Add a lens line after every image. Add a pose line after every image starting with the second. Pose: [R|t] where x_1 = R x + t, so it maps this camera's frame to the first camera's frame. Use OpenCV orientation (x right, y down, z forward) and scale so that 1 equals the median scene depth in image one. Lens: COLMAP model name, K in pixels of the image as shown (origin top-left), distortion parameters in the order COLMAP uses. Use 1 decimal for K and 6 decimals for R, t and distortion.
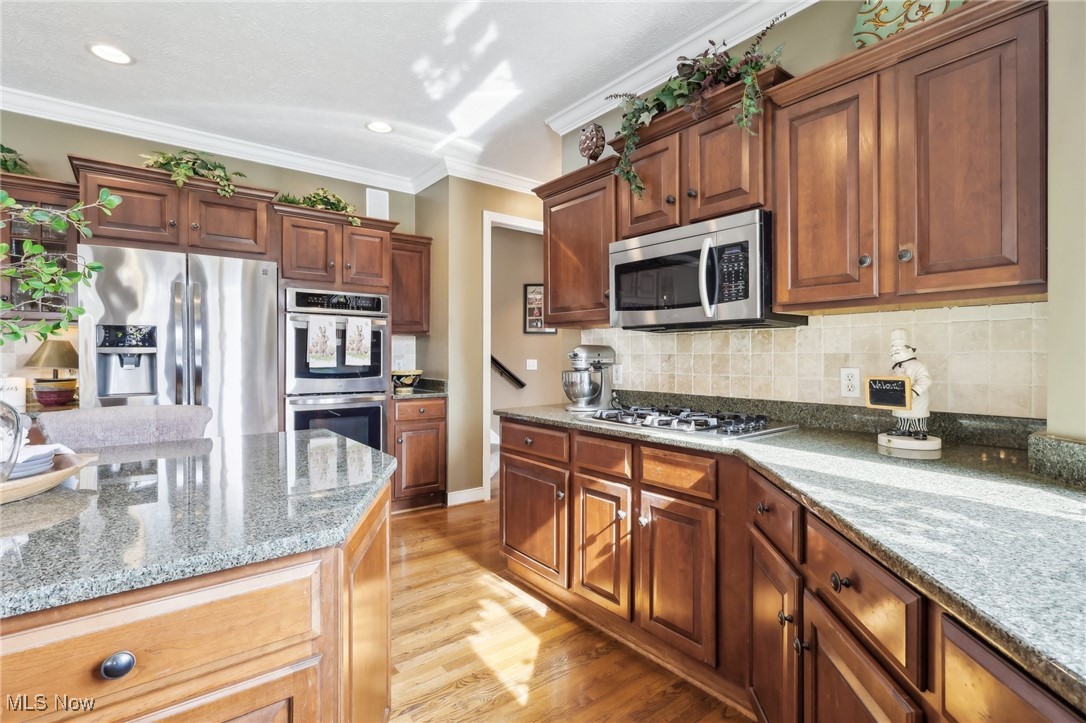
lens RADIAL K [[510.8, 0, 537.2], [0, 510.8, 358.8], [0, 0, 1]] dist [0.002357, 0.001145]
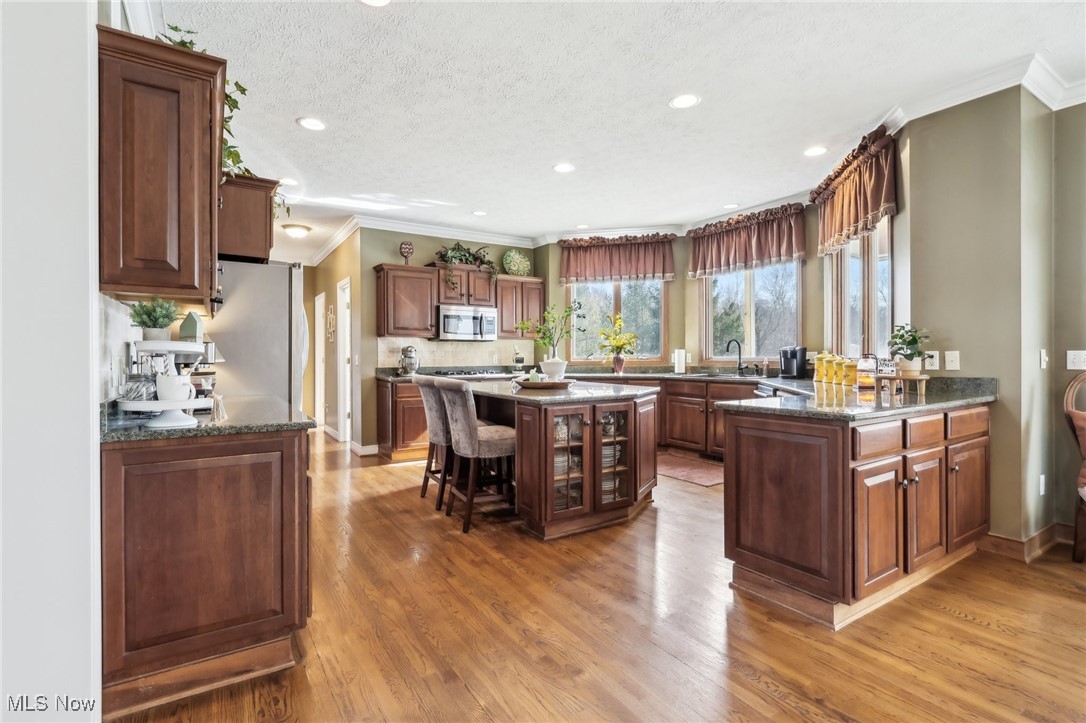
lens RADIAL K [[510.8, 0, 544.1], [0, 510.8, 363.1], [0, 0, 1]] dist [0.002357, 0.001145]
pose [[0.085228, -0.016281, 0.996228, -2.144111], [0.008704, 0.999840, 0.015596, 0.016615], [-0.996323, 0.007342, 0.085356, 0.285197]]
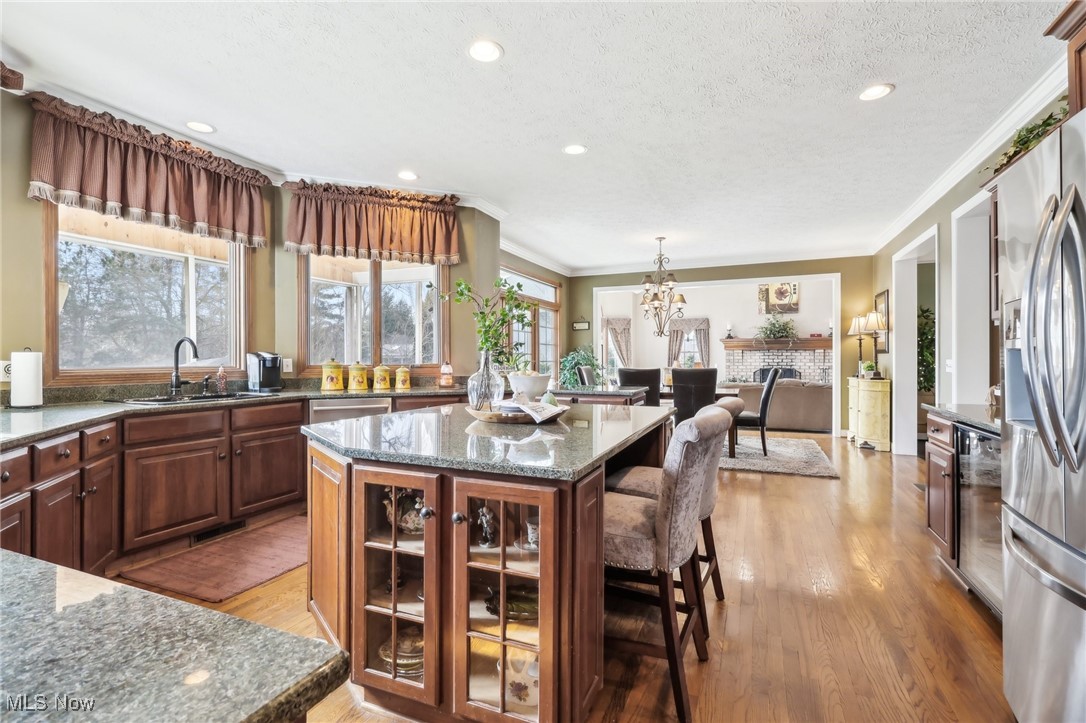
lens RADIAL K [[510.8, 0, 536.4], [0, 510.8, 358.8], [0, 0, 1]] dist [0.002357, 0.001145]
pose [[-0.879992, -0.000814, -0.474988, -0.110171], [-0.004362, 0.999970, 0.006366, -0.001379], [0.474969, 0.007674, -0.879969, 1.277120]]
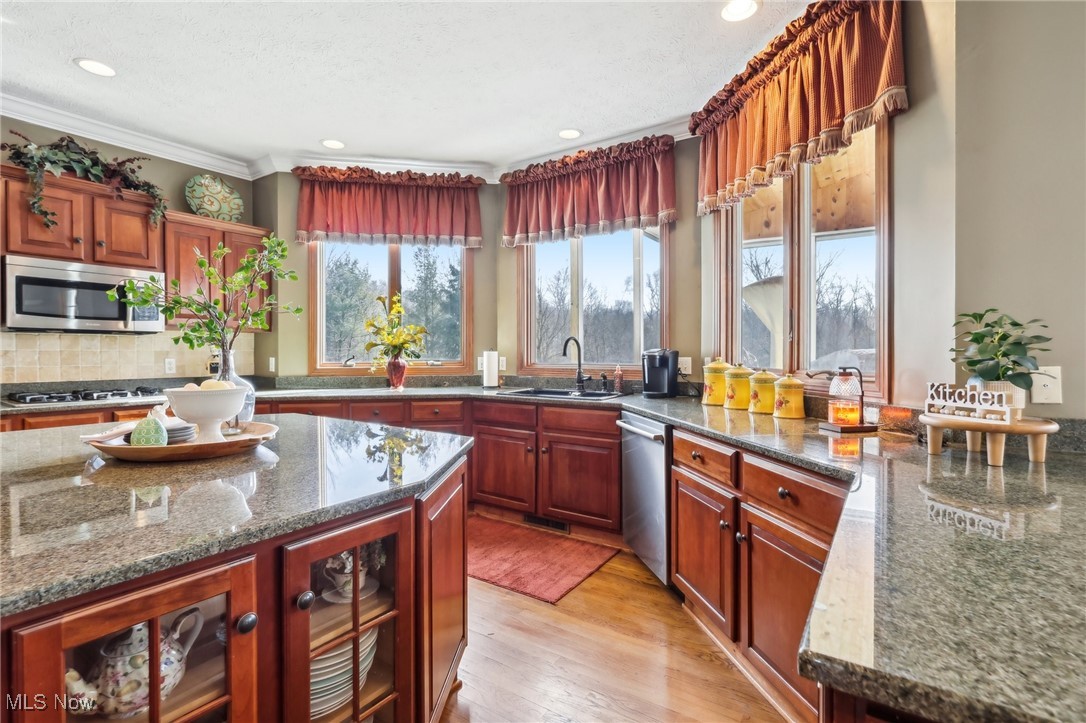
lens RADIAL K [[510.8, 0, 539.7], [0, 510.8, 360.8], [0, 0, 1]] dist [0.002357, 0.001145]
pose [[-0.305706, -0.018103, 0.951954, -1.270948], [0.002684, 0.999799, 0.019875, -0.005387], [-0.952122, 0.008631, -0.305596, 0.197880]]
